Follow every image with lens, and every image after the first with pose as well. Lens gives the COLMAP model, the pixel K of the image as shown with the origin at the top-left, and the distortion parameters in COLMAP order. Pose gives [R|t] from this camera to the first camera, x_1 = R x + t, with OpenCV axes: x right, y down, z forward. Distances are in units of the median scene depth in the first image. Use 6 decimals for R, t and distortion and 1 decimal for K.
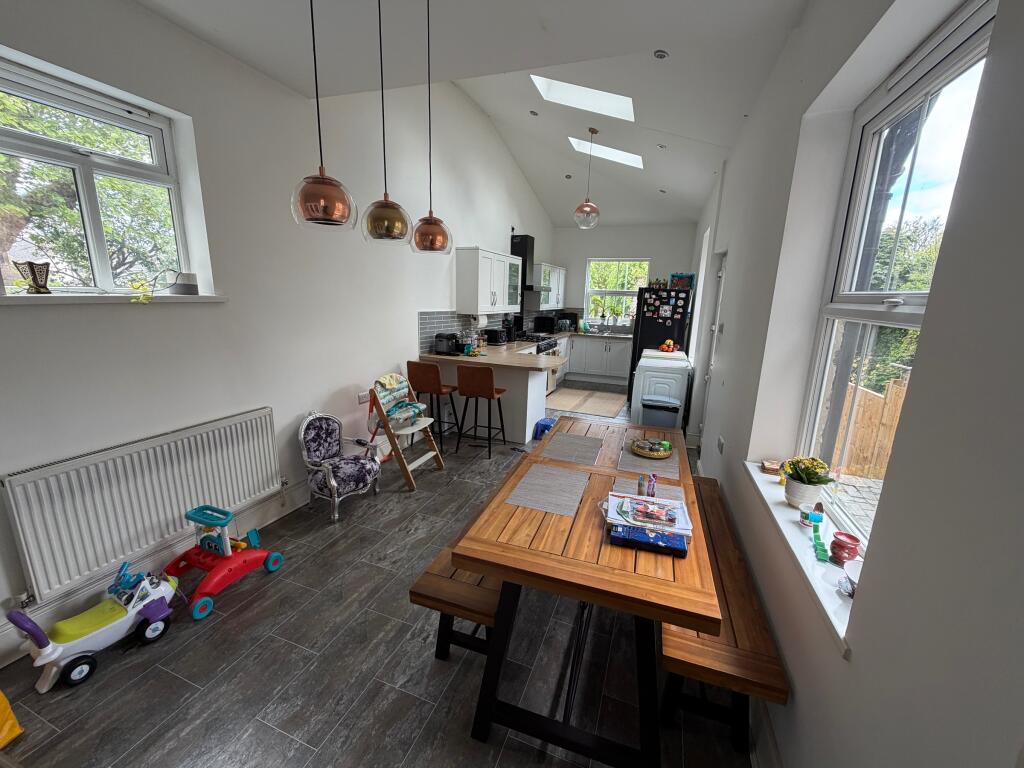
lens RADIAL K [[402.6, 0, 512.1], [0, 402.6, 384.9], [0, 0, 1]] dist [-0.002594, -0.000635]
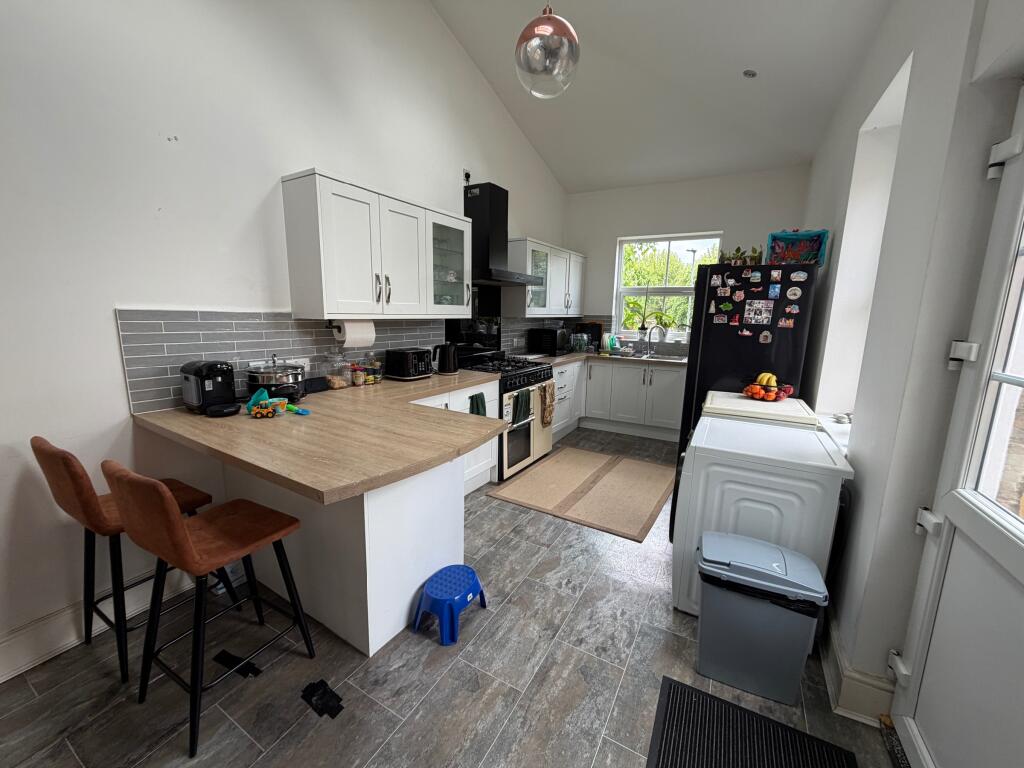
lens RADIAL K [[402.6, 0, 513.8], [0, 402.6, 384.6], [0, 0, 1]] dist [-0.002594, -0.000635]
pose [[0.989326, 0.015166, -0.144929, 0.166653], [-0.021312, 0.998934, -0.040943, -0.072826], [0.144154, 0.043595, 0.988595, 0.492522]]
